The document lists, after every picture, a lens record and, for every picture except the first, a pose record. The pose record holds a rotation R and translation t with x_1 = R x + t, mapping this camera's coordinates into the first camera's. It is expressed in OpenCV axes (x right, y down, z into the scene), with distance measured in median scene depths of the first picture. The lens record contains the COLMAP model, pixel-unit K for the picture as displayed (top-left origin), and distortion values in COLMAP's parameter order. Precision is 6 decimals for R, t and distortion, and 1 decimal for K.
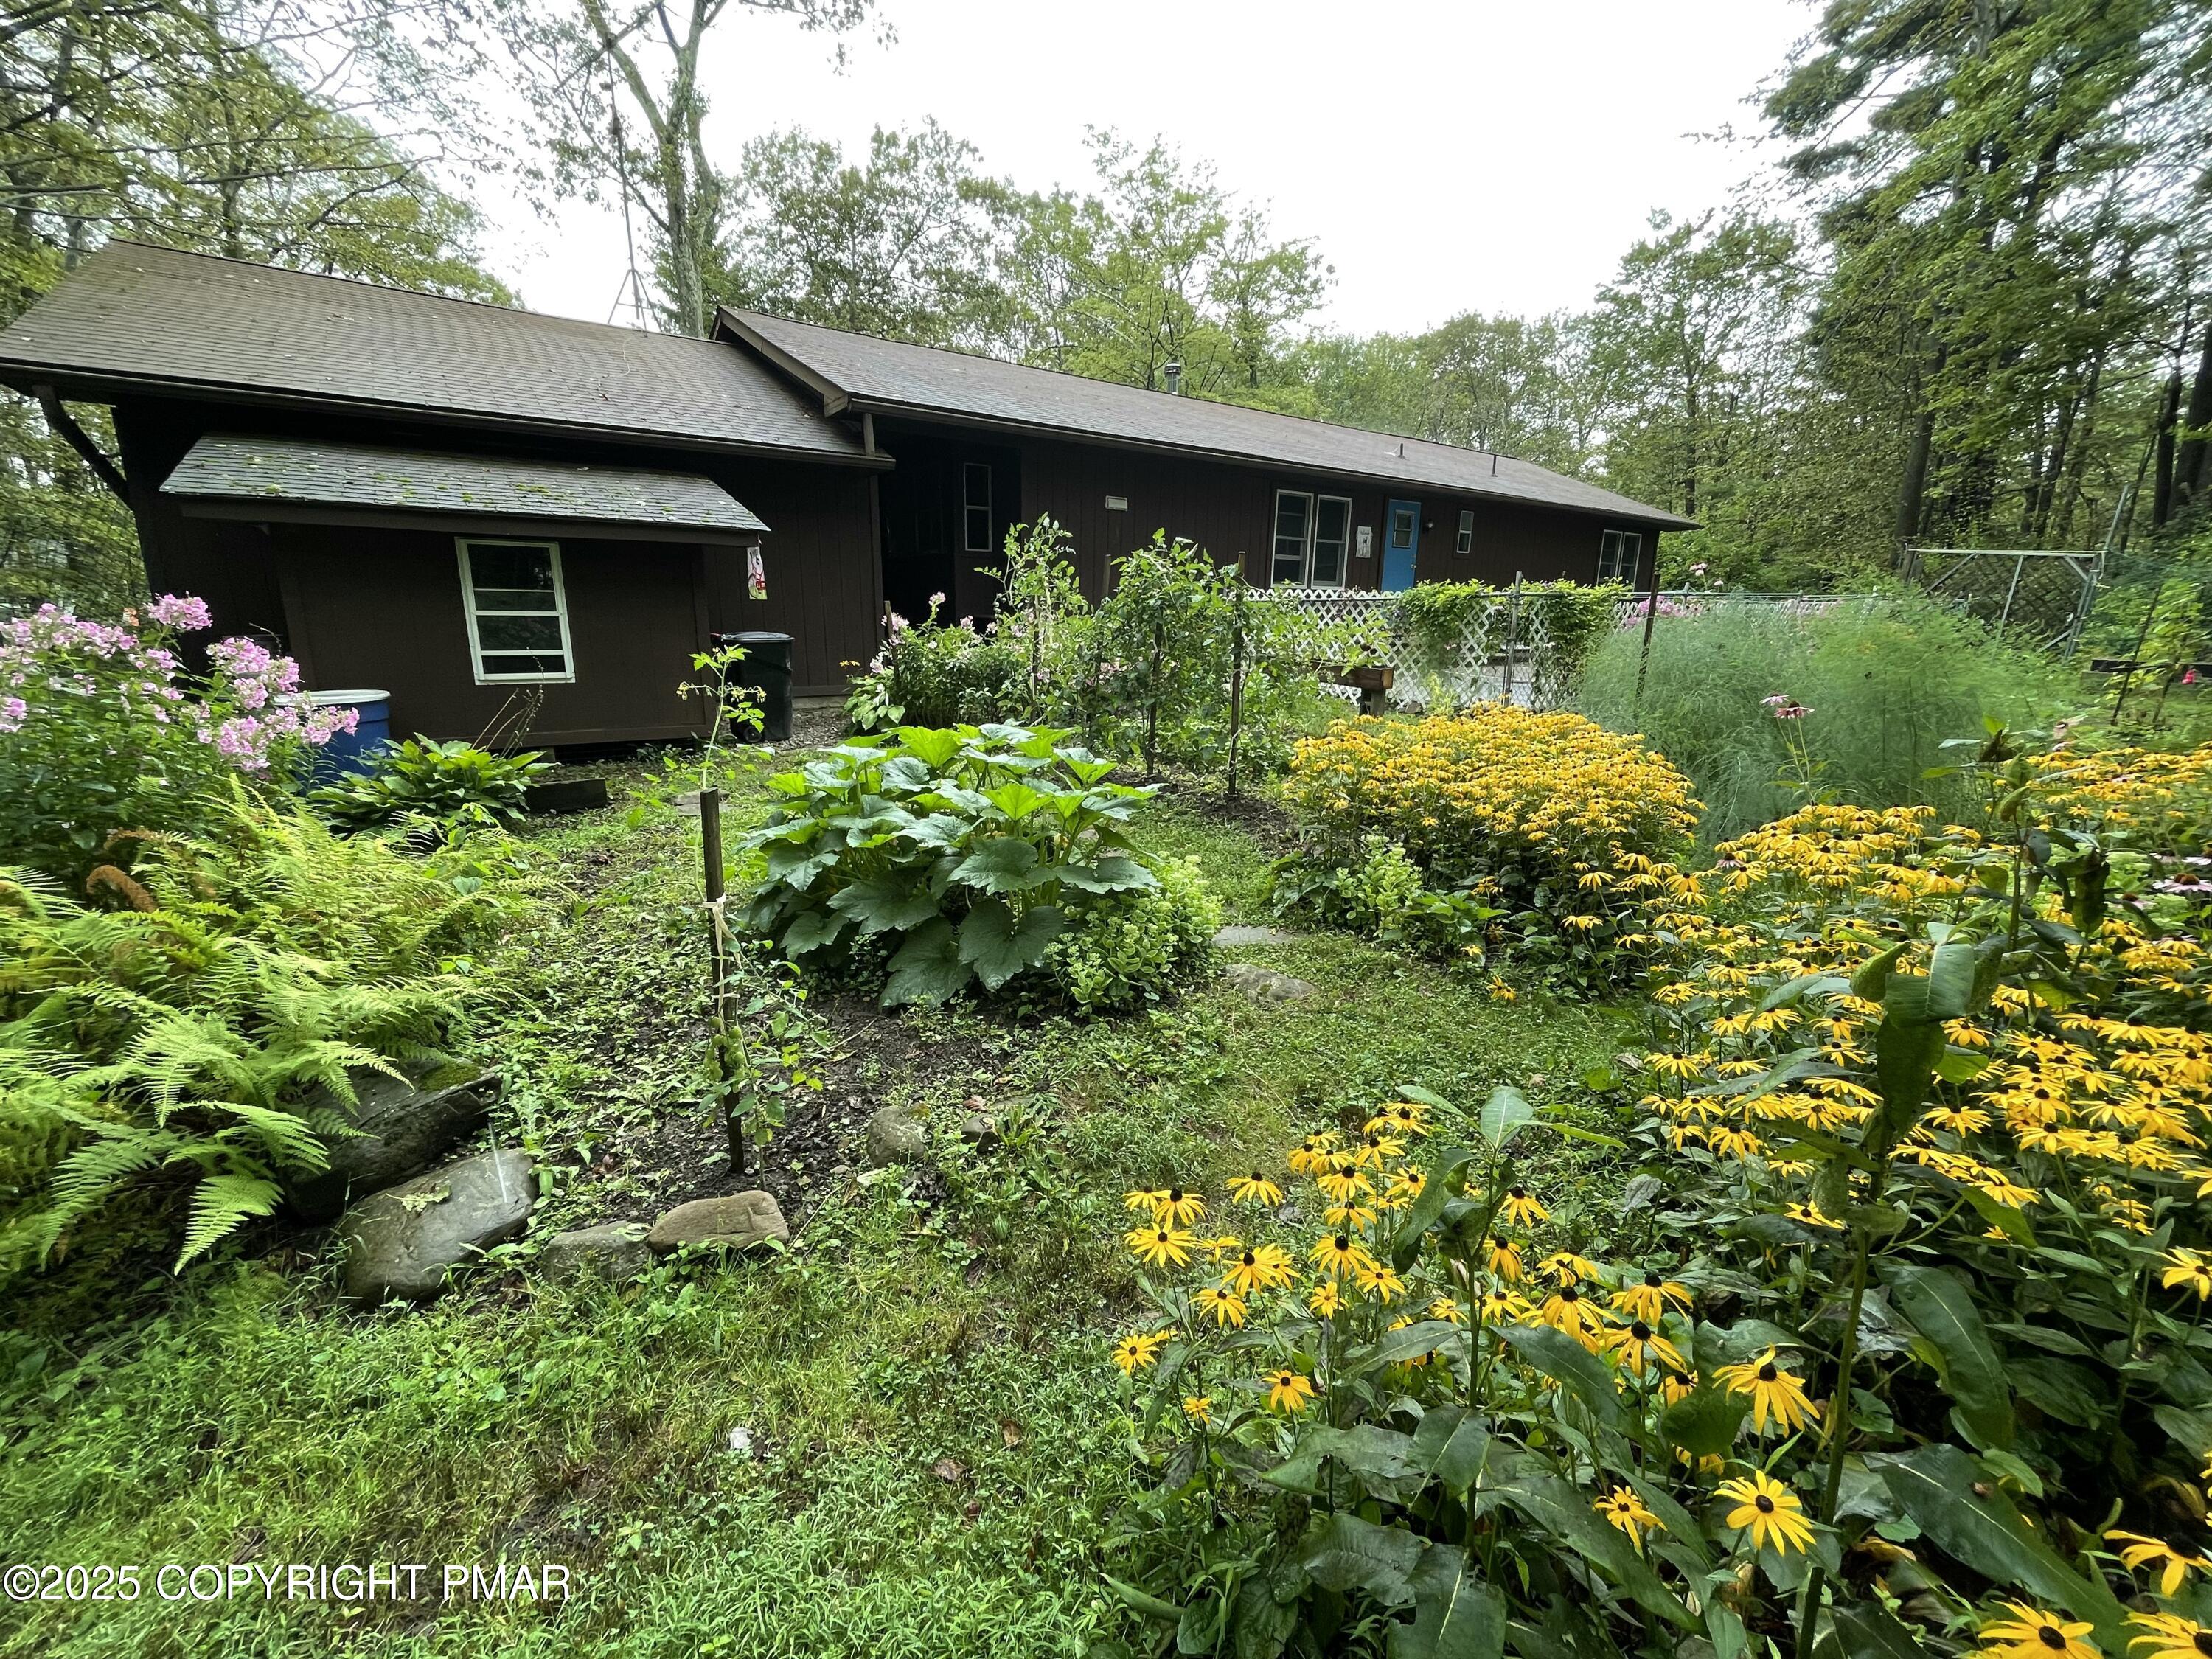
lens RADIAL K [[893.5, 0, 1107.2], [0, 893.5, 836.1], [0, 0, 1]] dist [-0.007672, 0.000187]
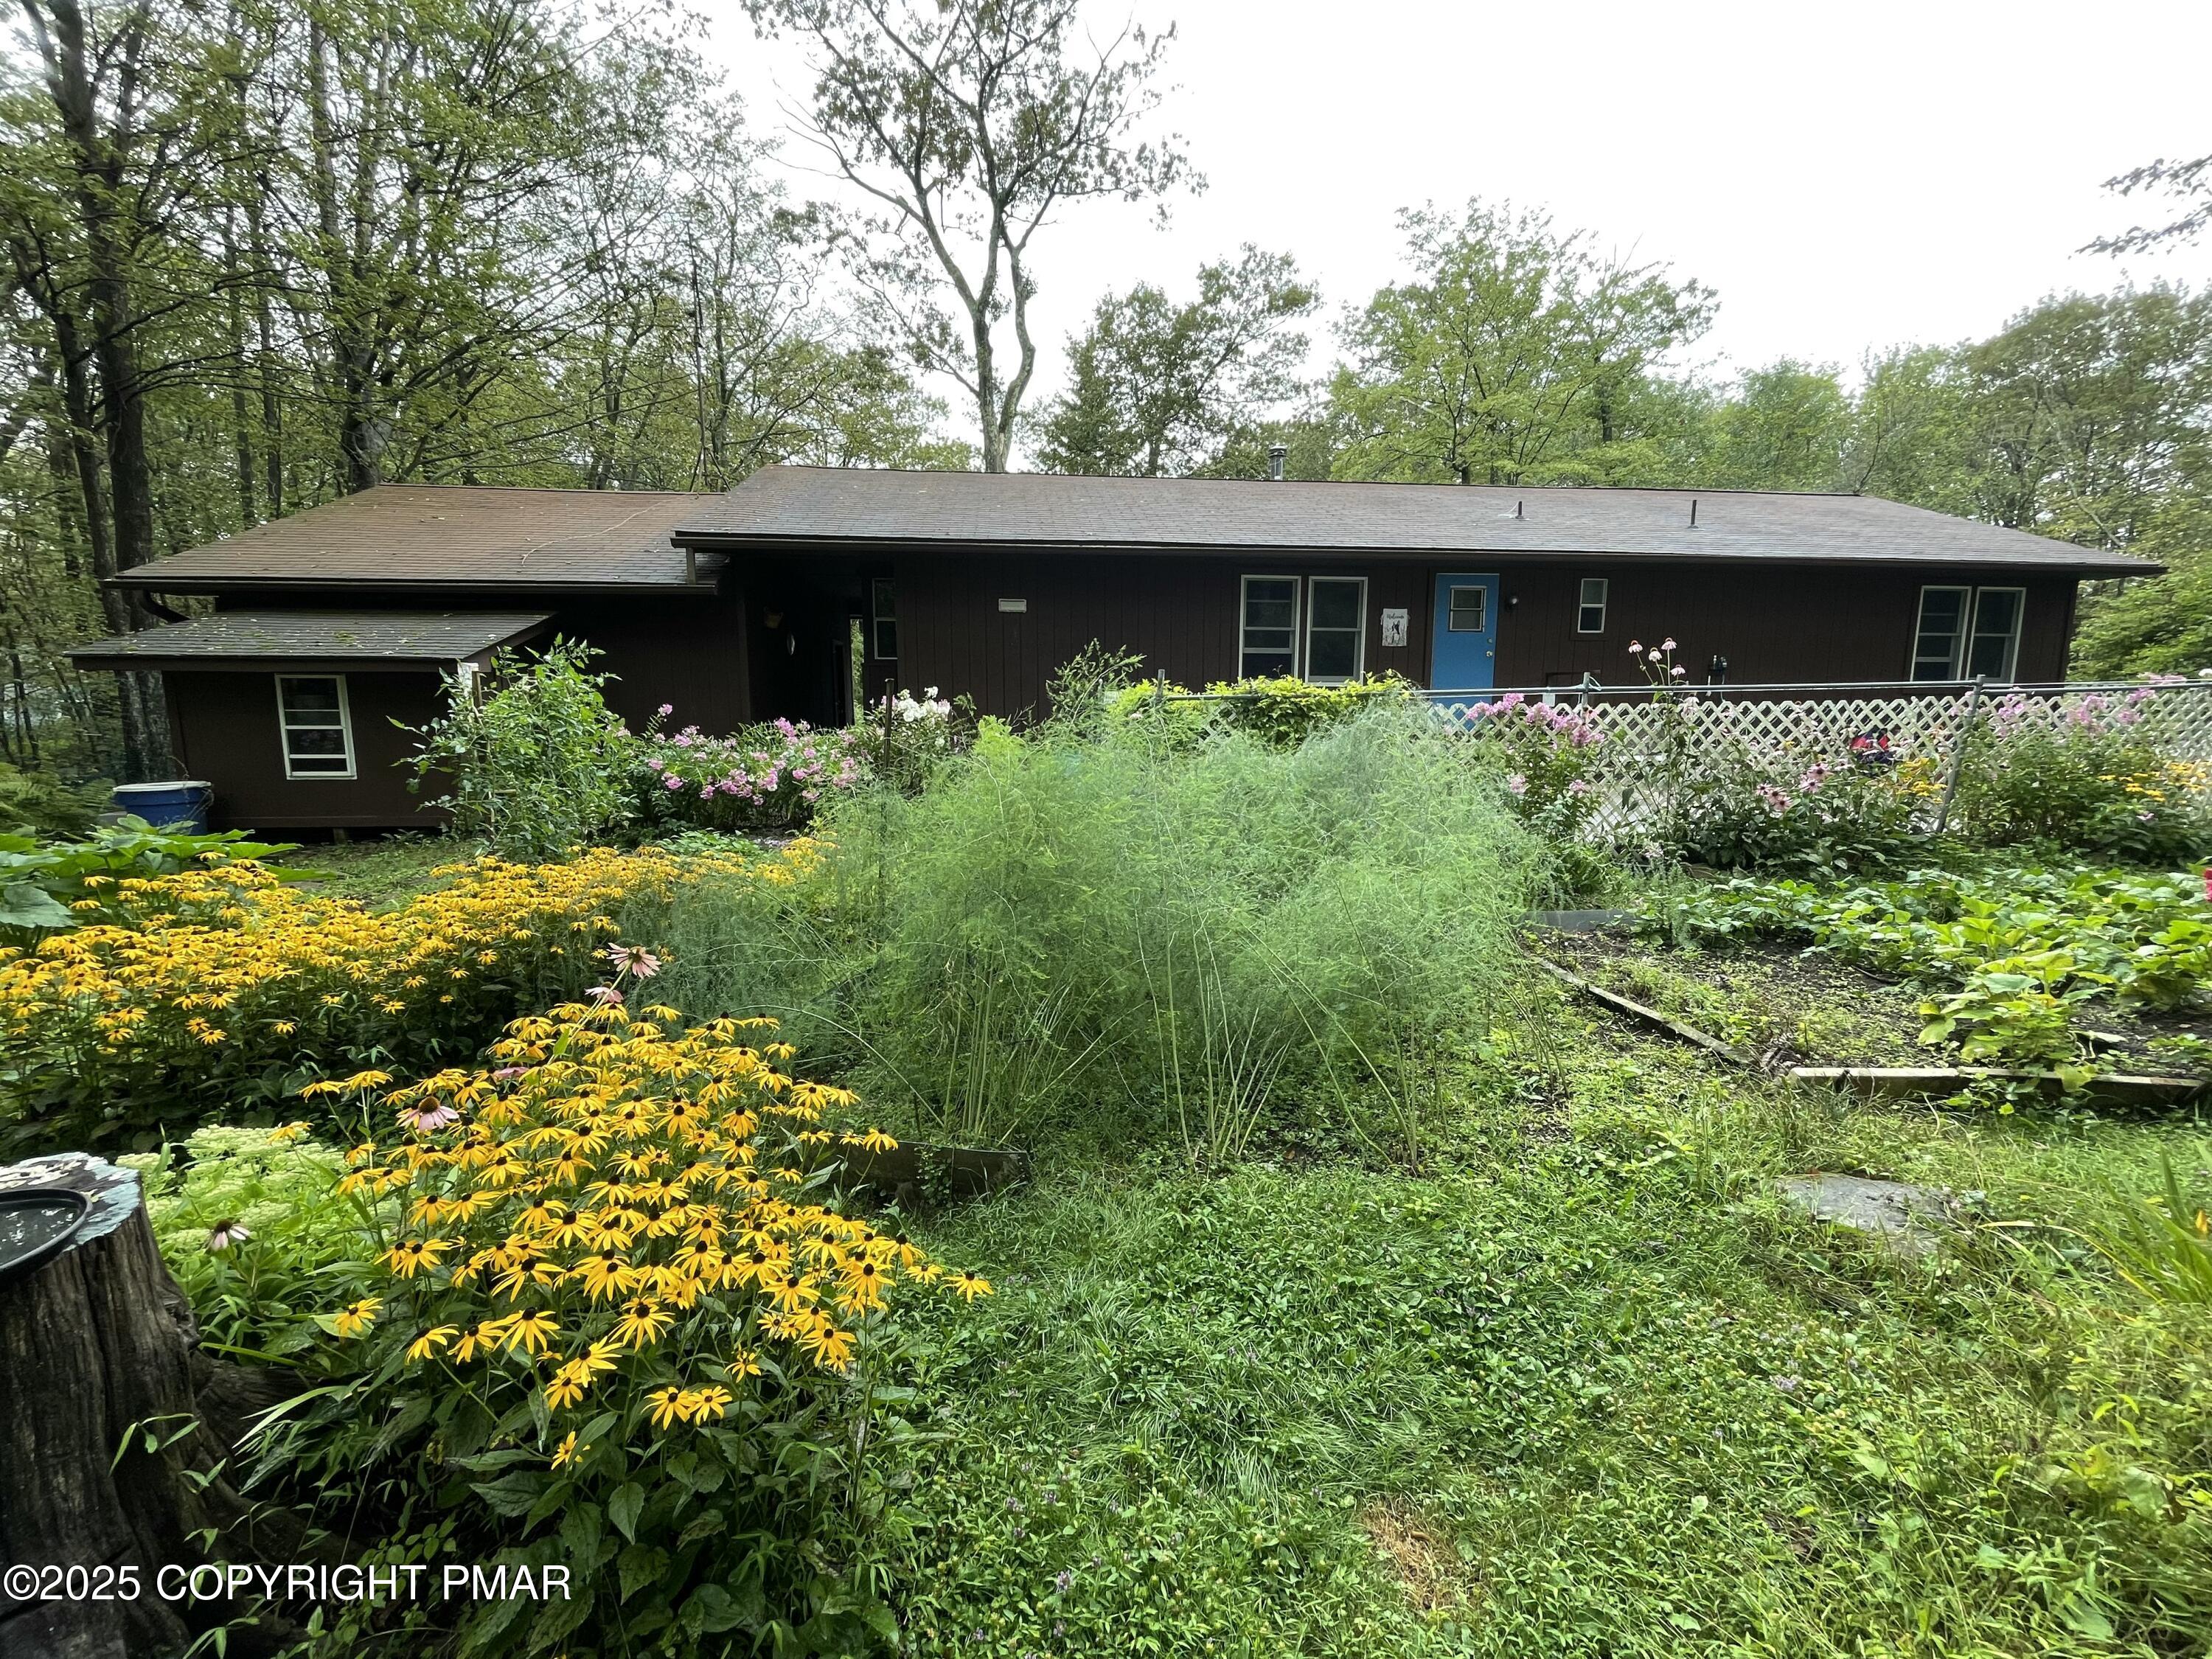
lens RADIAL K [[893.5, 0, 1107.2], [0, 893.5, 836.1], [0, 0, 1]] dist [-0.007672, 0.000187]
pose [[0.874190, 0.060541, -0.481796, 0.462591], [-0.107531, 0.991699, -0.070493, -0.054231], [0.473529, 0.113432, 0.873444, 0.184385]]
